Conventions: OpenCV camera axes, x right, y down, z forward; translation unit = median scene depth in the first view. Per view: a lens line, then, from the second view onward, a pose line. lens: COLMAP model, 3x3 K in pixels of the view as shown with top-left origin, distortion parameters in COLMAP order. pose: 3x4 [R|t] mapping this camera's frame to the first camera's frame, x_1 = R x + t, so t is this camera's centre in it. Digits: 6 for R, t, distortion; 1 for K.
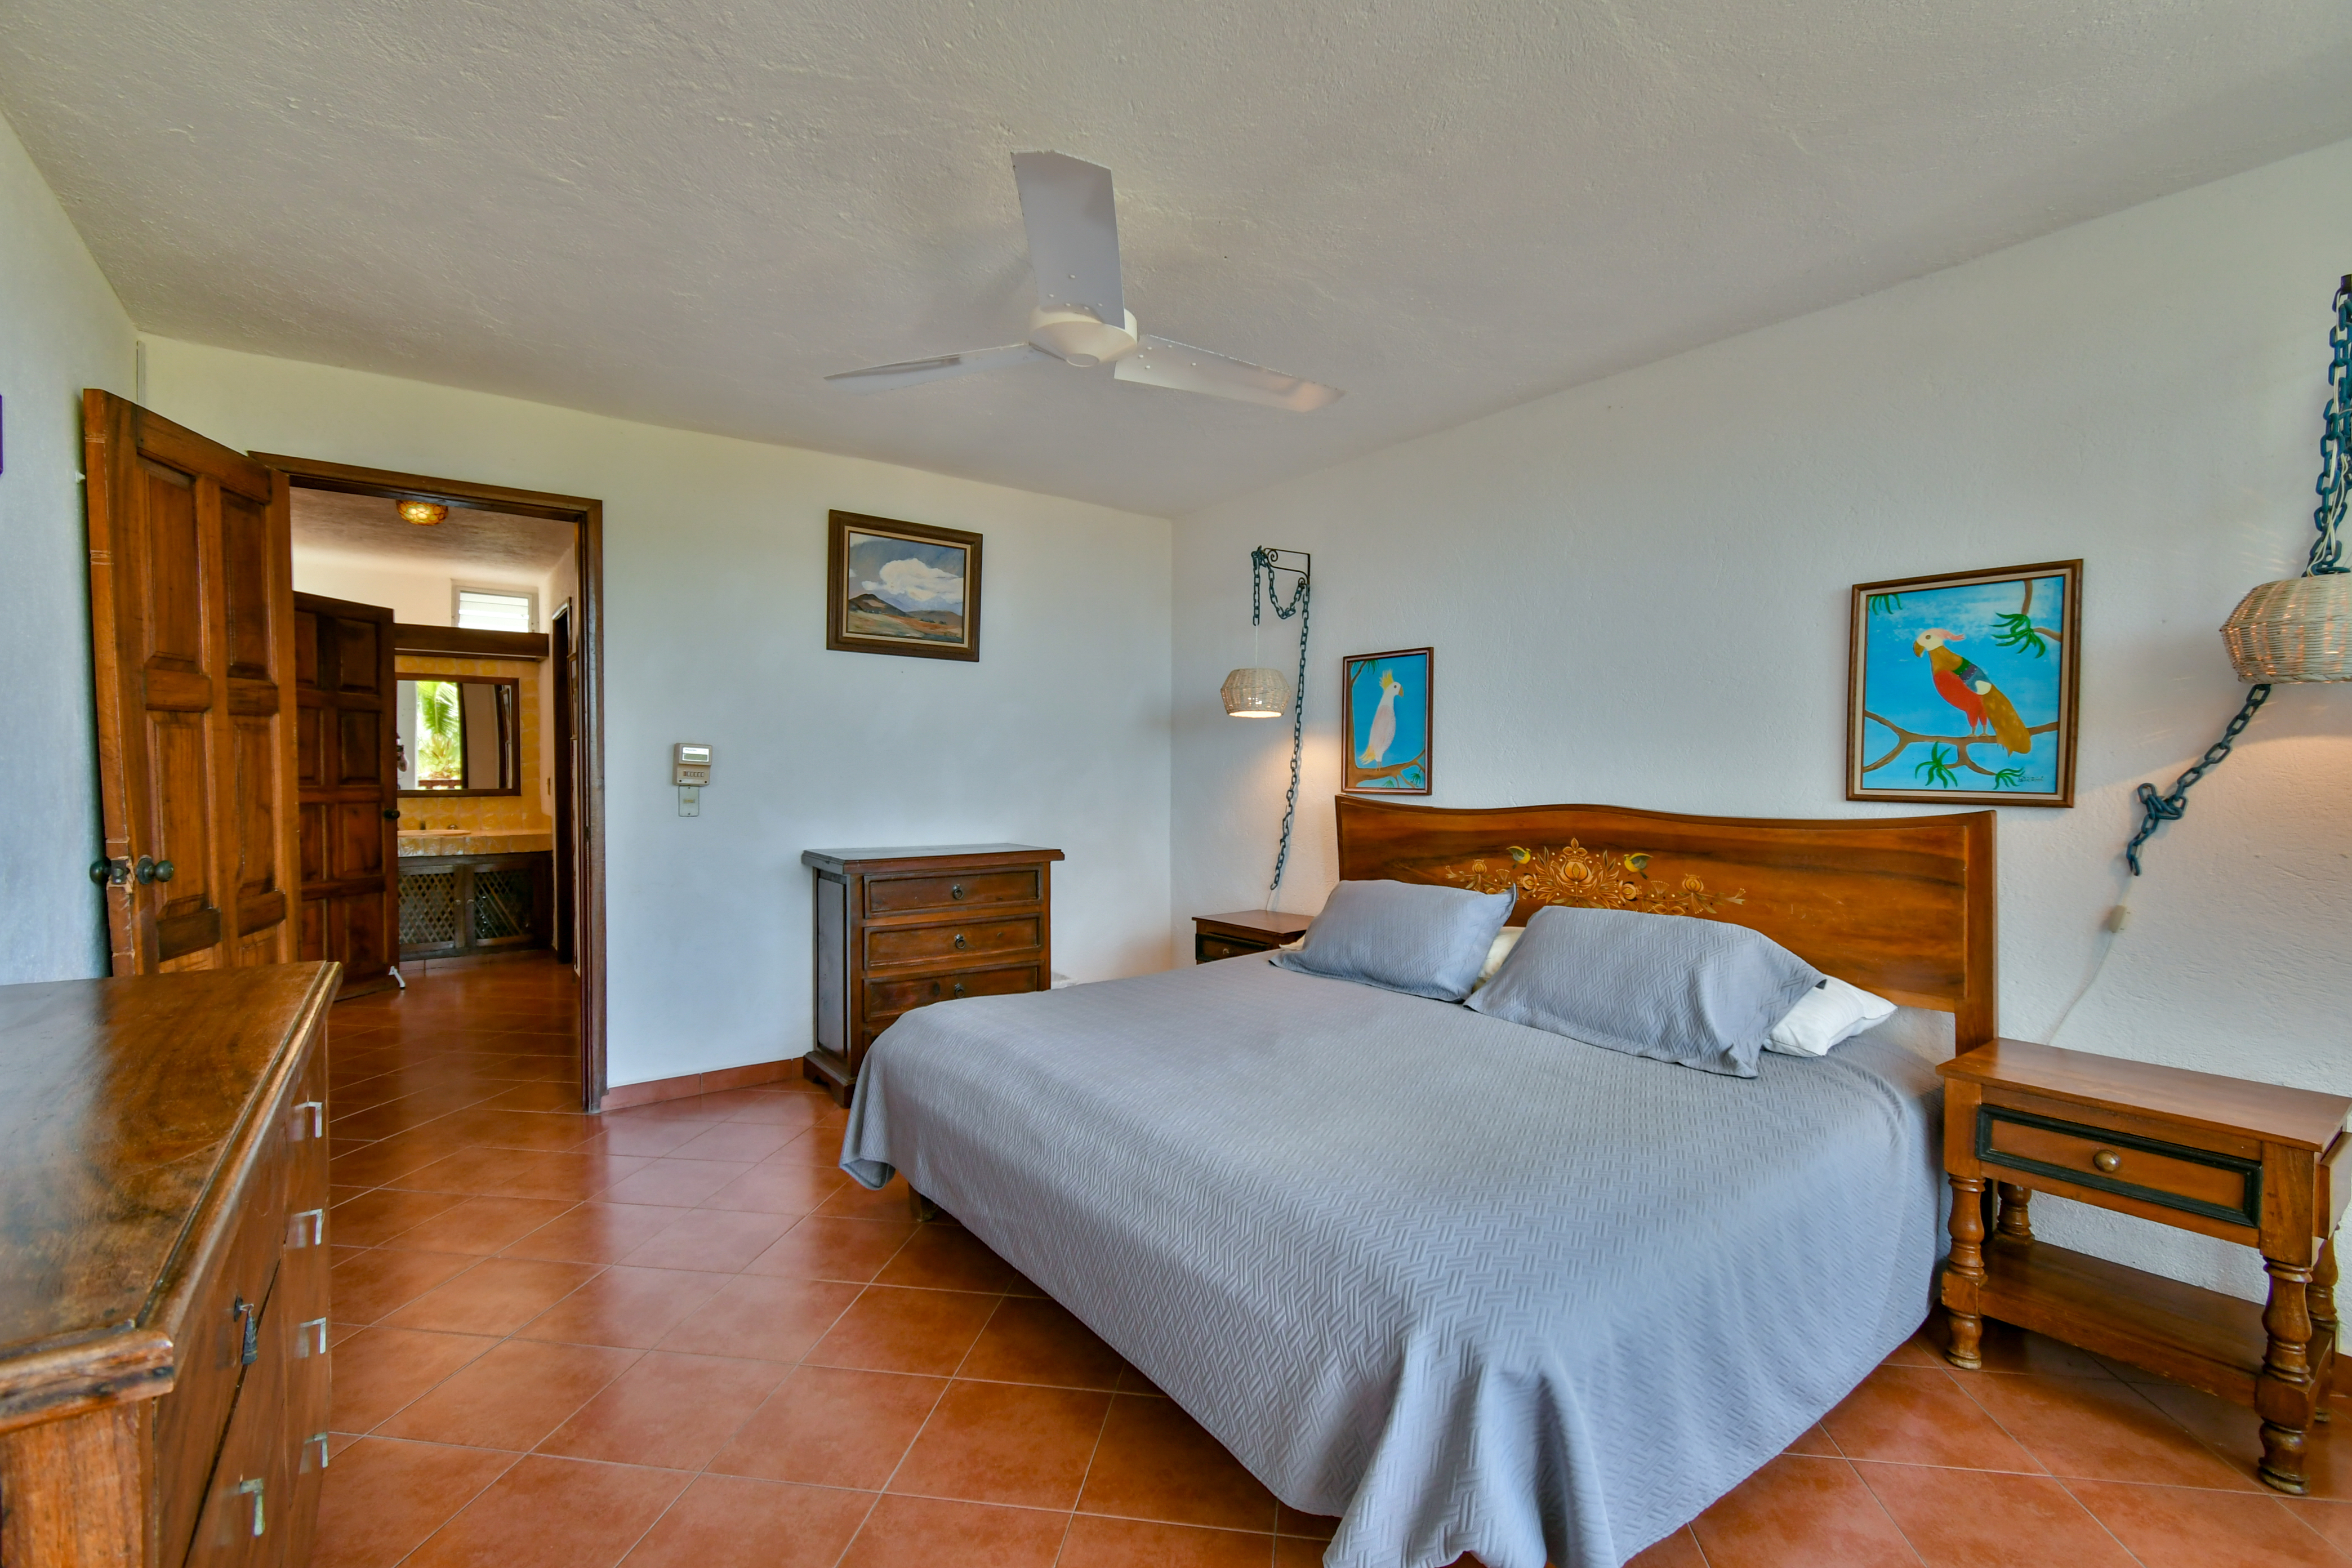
lens RADIAL K [[1021.8, 0, 1177.6], [0, 1021.8, 784.2], [0, 0, 1]] dist [0.001110, -0.001444]
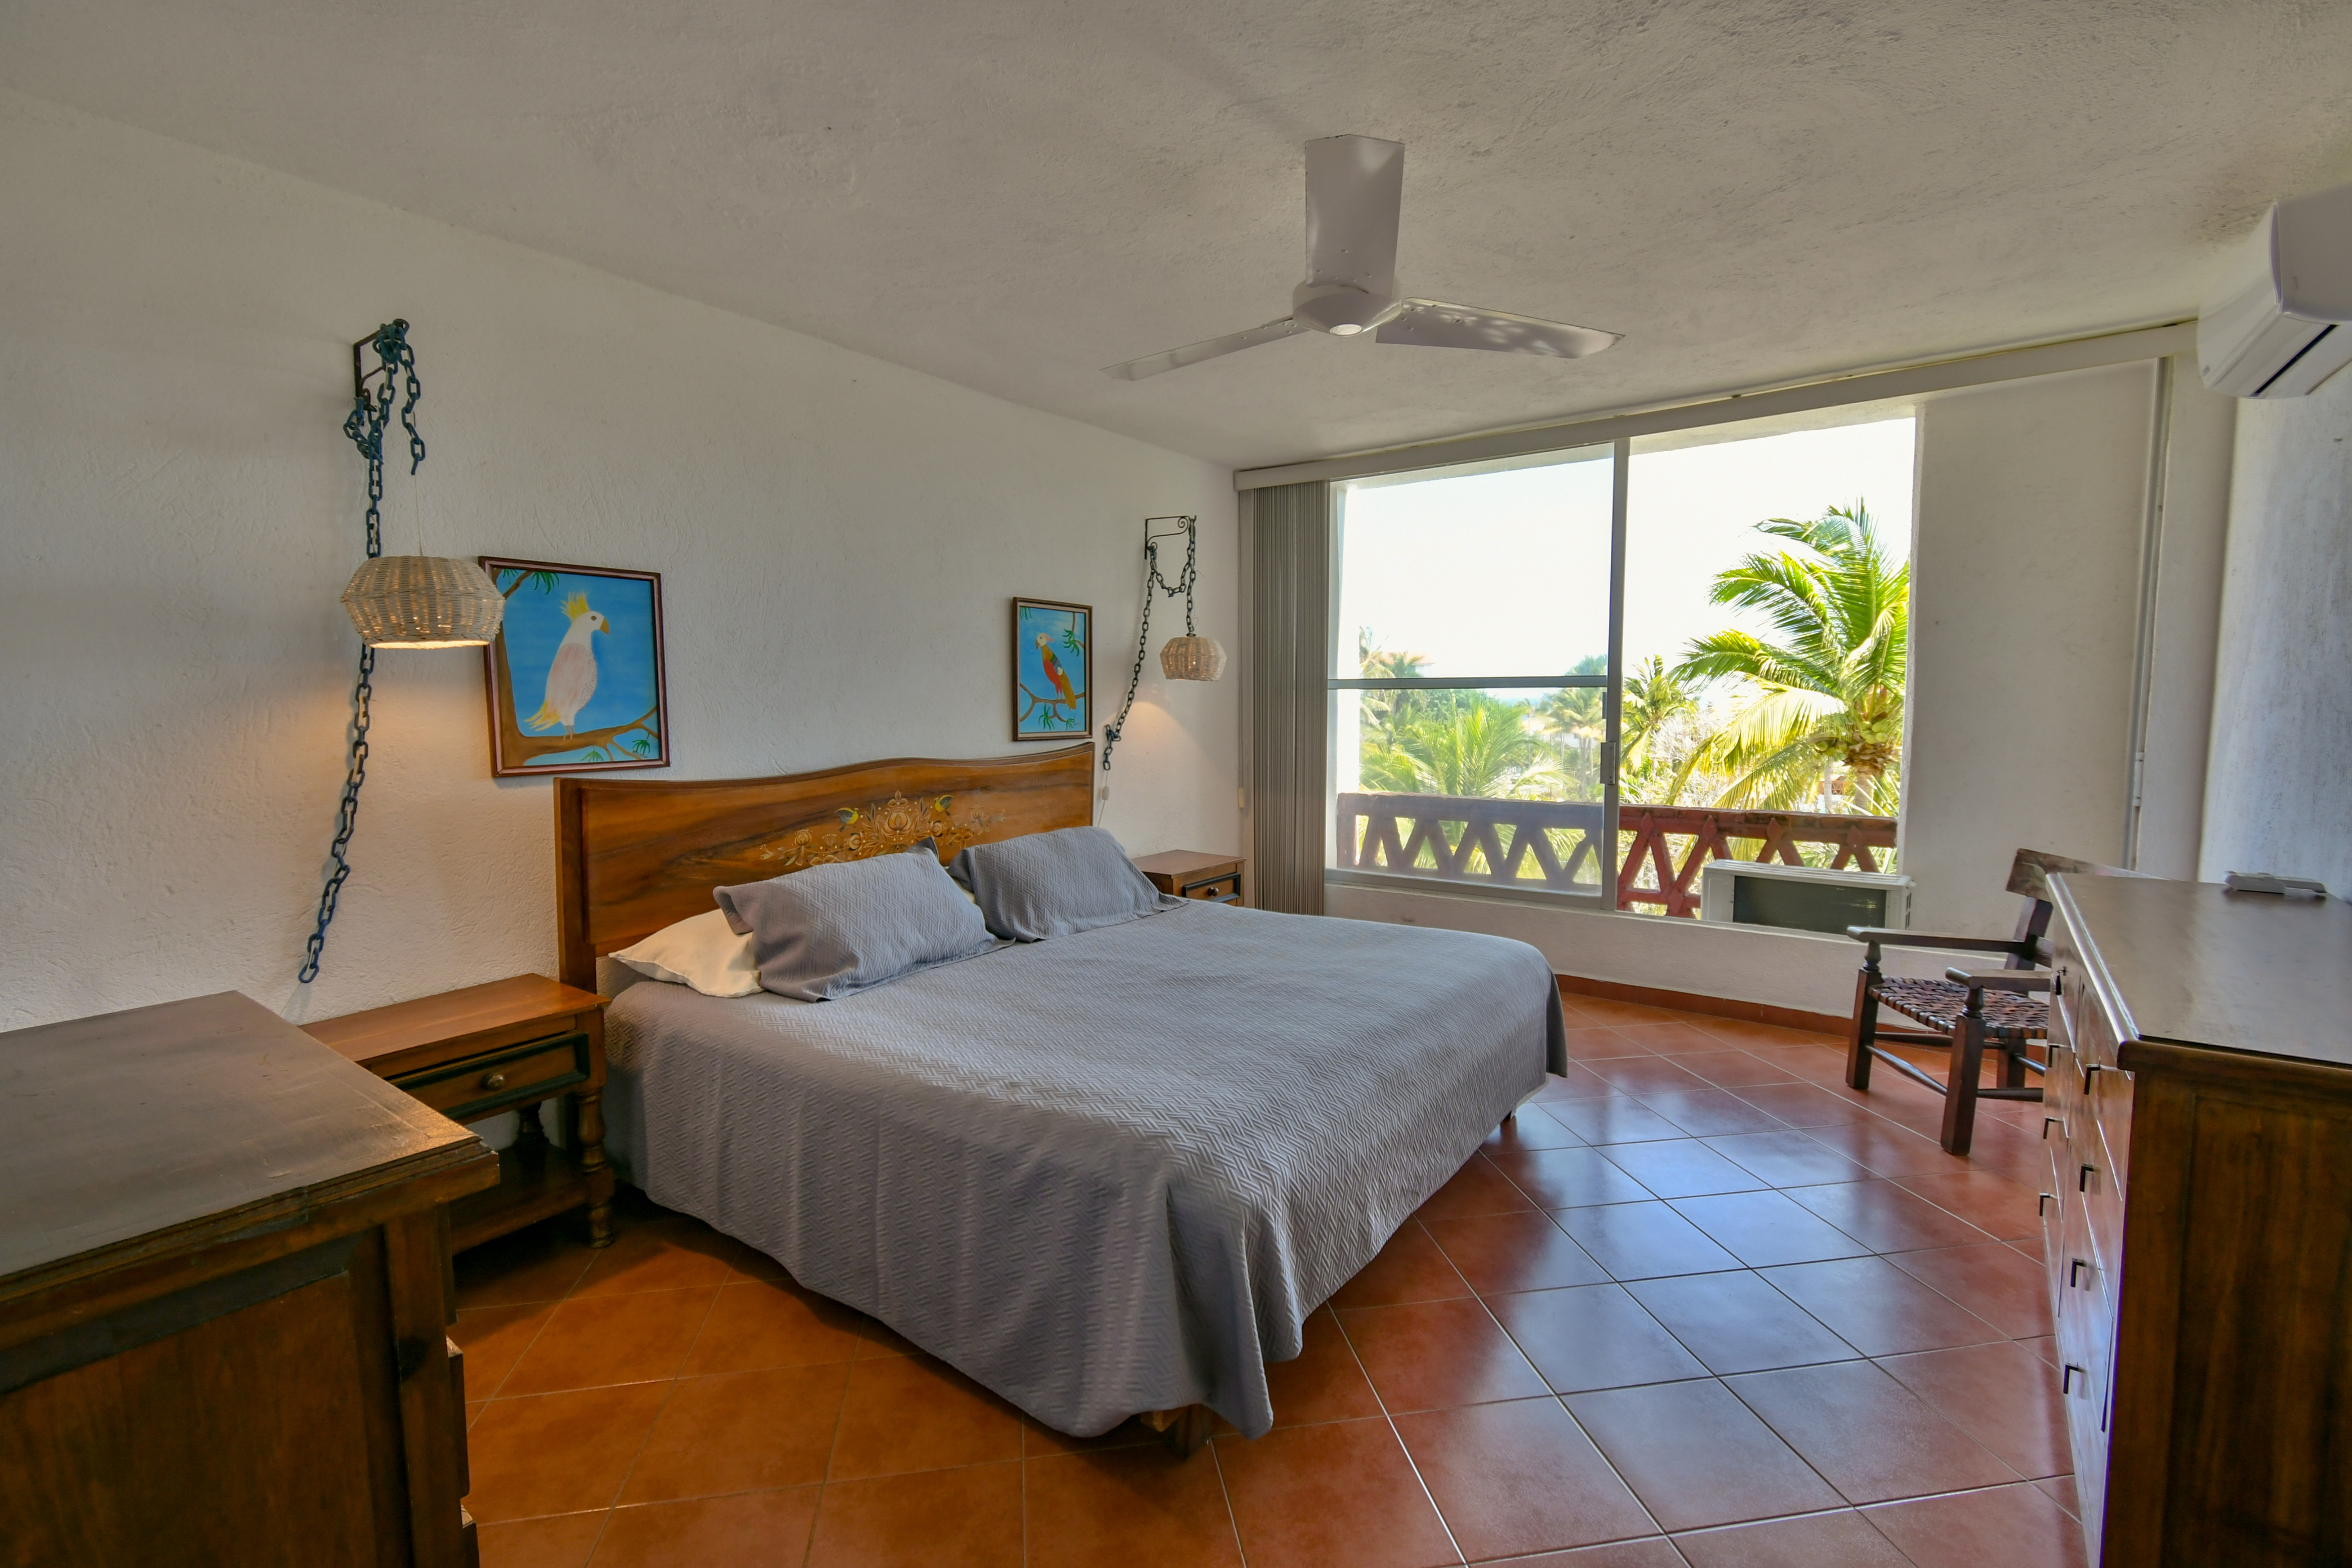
lens RADIAL K [[1029.4, 0, 1174.9], [0, 1029.4, 788.4], [0, 0, 1]] dist [0.000802, -0.001263]
pose [[-0.281991, -0.091231, 0.955070, -0.760582], [0.017463, 0.994816, 0.100184, -0.055522], [-0.959258, 0.044929, -0.278936, 1.061970]]
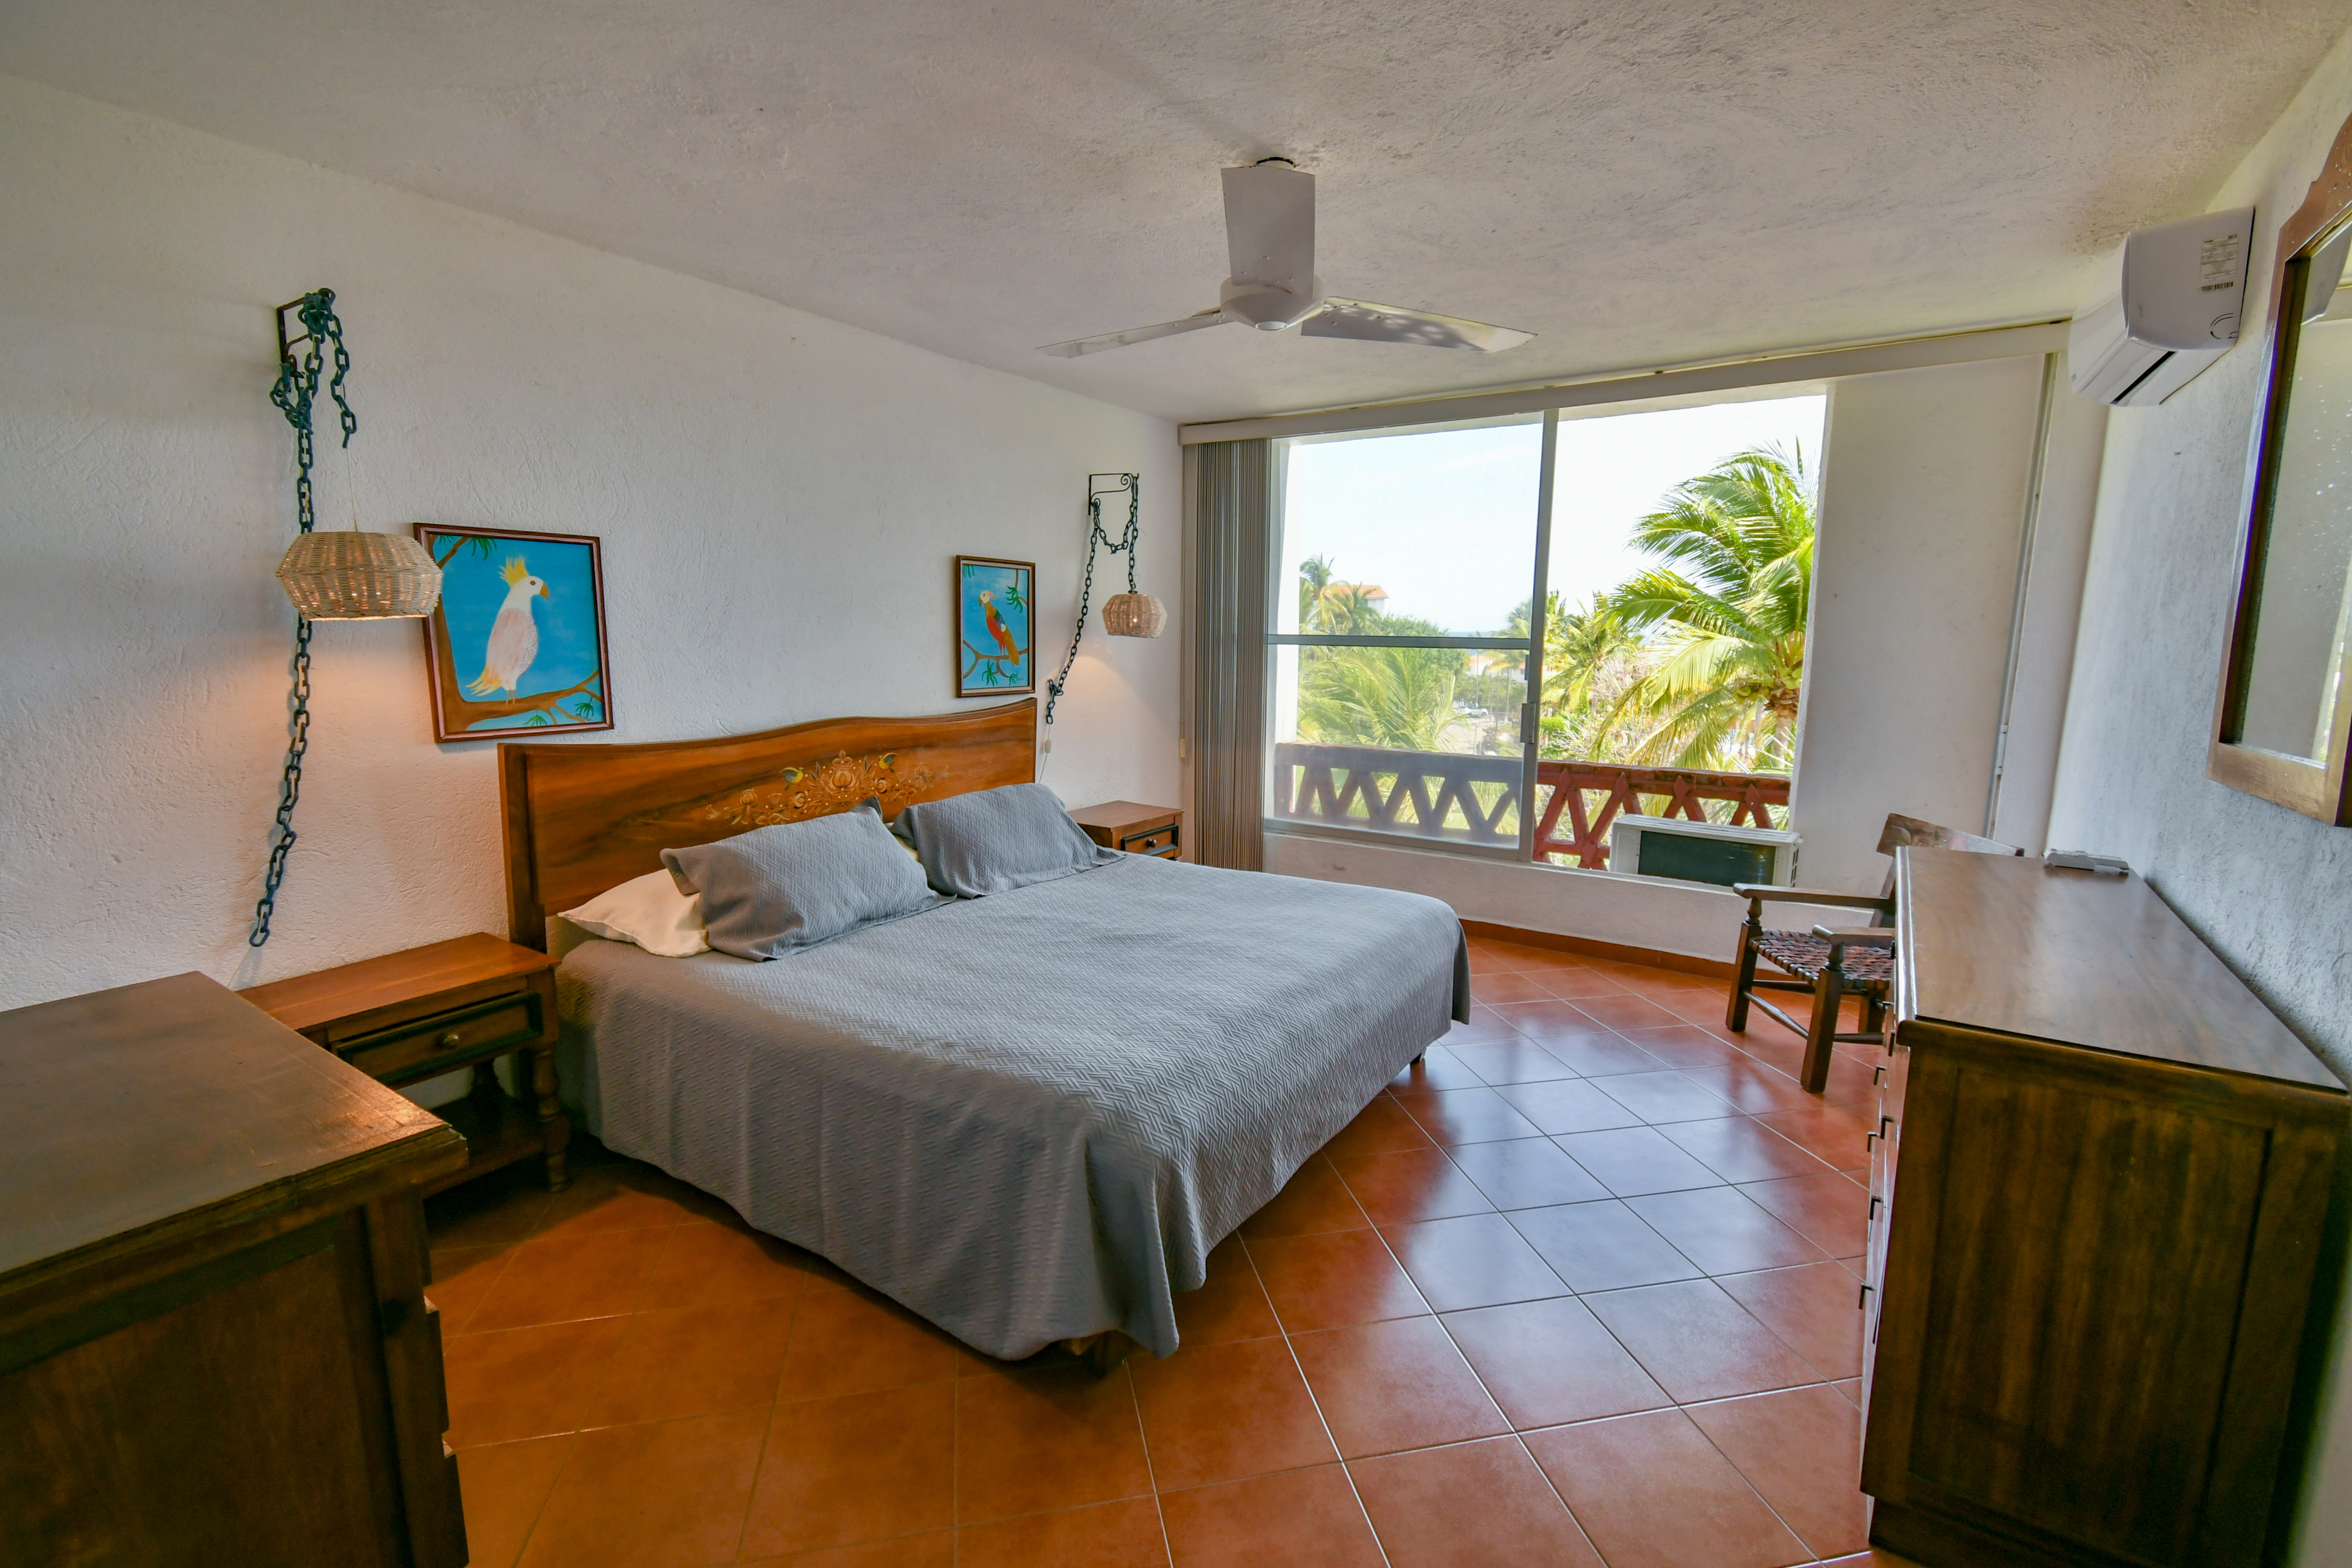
lens RADIAL K [[1021.8, 0, 1177.6], [0, 1021.8, 784.2], [0, 0, 1]] dist [0.001110, -0.001444]
pose [[-0.325625, -0.154526, 0.932786, -0.800475], [0.002424, 0.986415, 0.164257, -0.095001], [-0.945496, 0.055747, -0.320827, 1.052508]]
